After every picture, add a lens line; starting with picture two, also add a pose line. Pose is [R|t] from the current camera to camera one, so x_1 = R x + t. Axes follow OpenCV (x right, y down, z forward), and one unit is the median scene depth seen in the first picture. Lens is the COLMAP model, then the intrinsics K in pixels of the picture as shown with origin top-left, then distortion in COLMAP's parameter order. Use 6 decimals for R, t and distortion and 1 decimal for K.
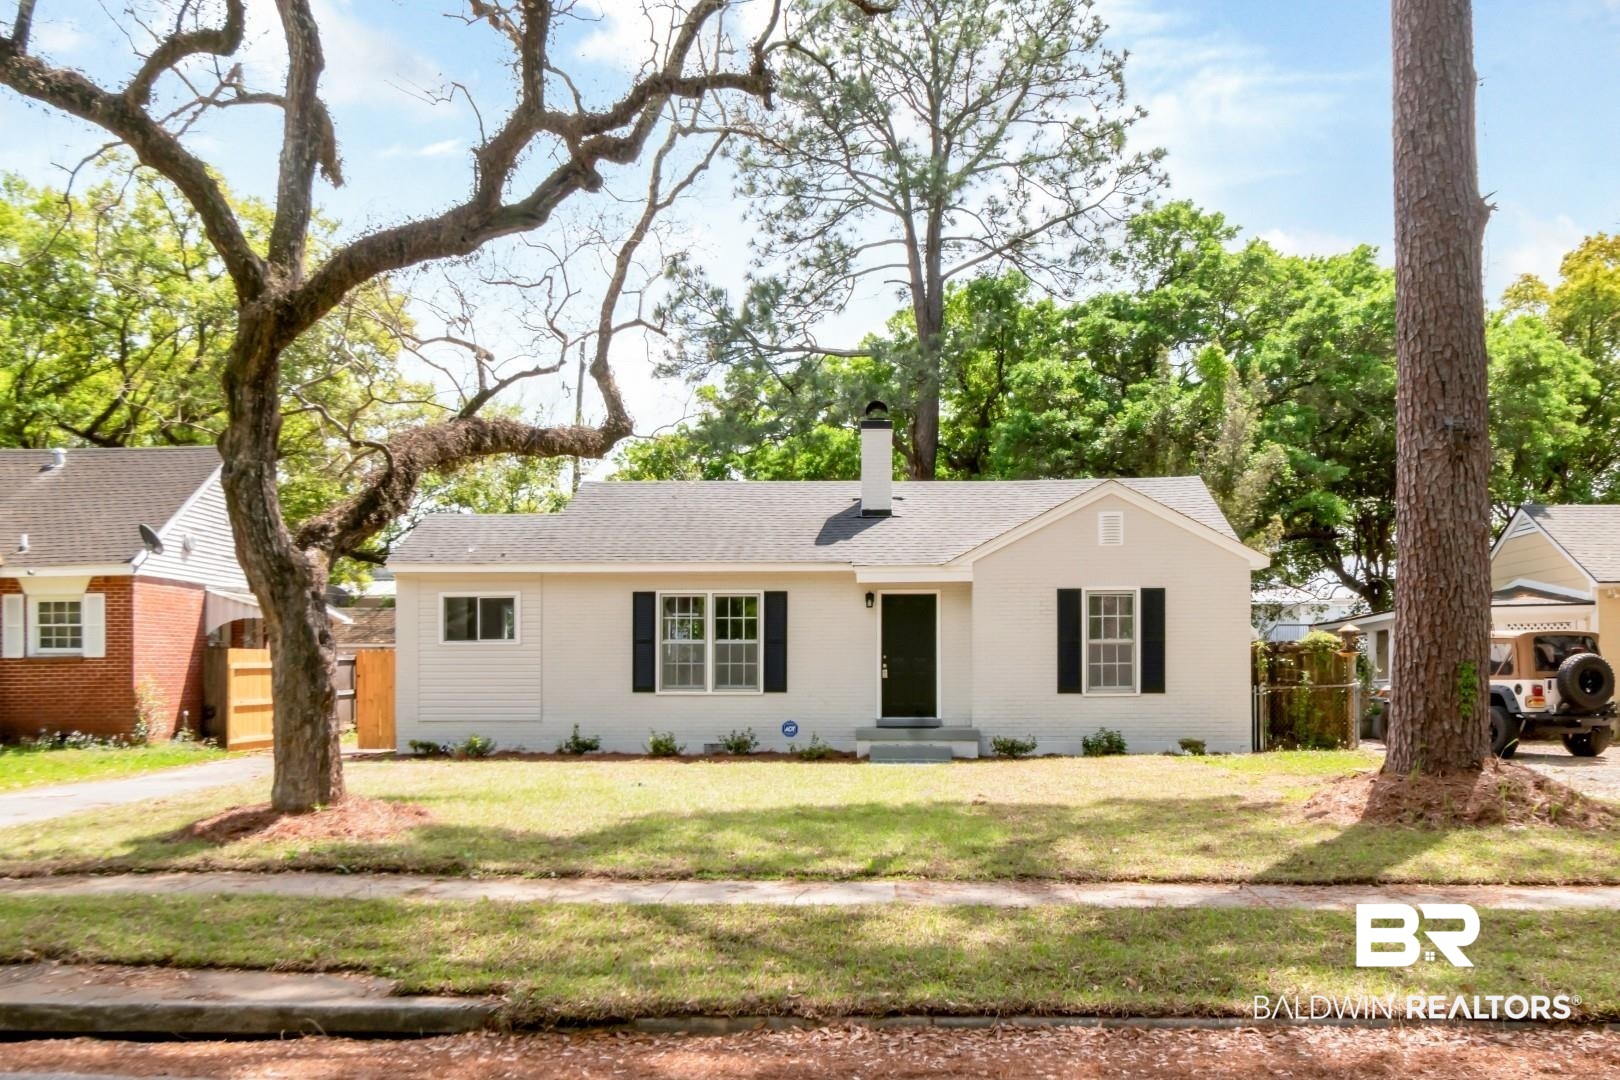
lens RADIAL K [[1450.4, 0, 912.4], [0, 1450.4, 704.4], [0, 0, 1]] dist [0.008789, -0.008832]
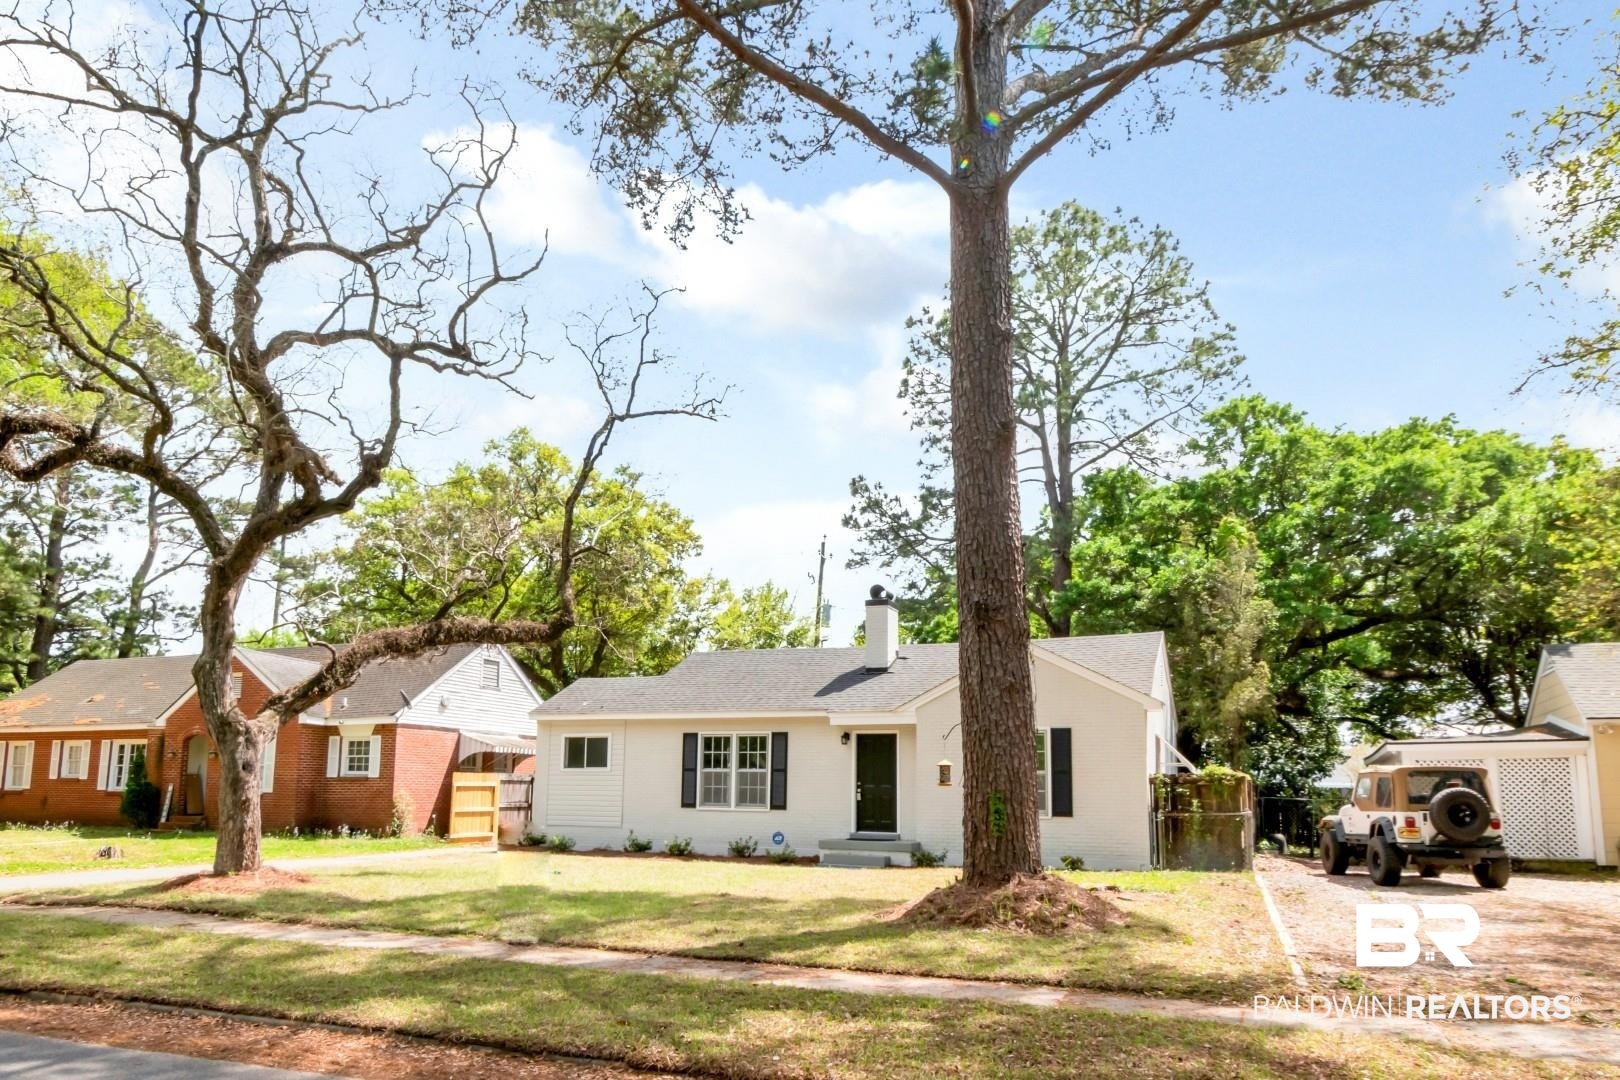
lens RADIAL K [[1204.7, 0, 794.3], [0, 1204.7, 632.7], [0, 0, 1]] dist [0.000731, 0.005280]
pose [[0.923186, -0.036146, -0.382649, 0.338991], [-0.023886, 0.988248, -0.150981, -0.002343], [0.383610, 0.148524, 0.911474, -0.003537]]
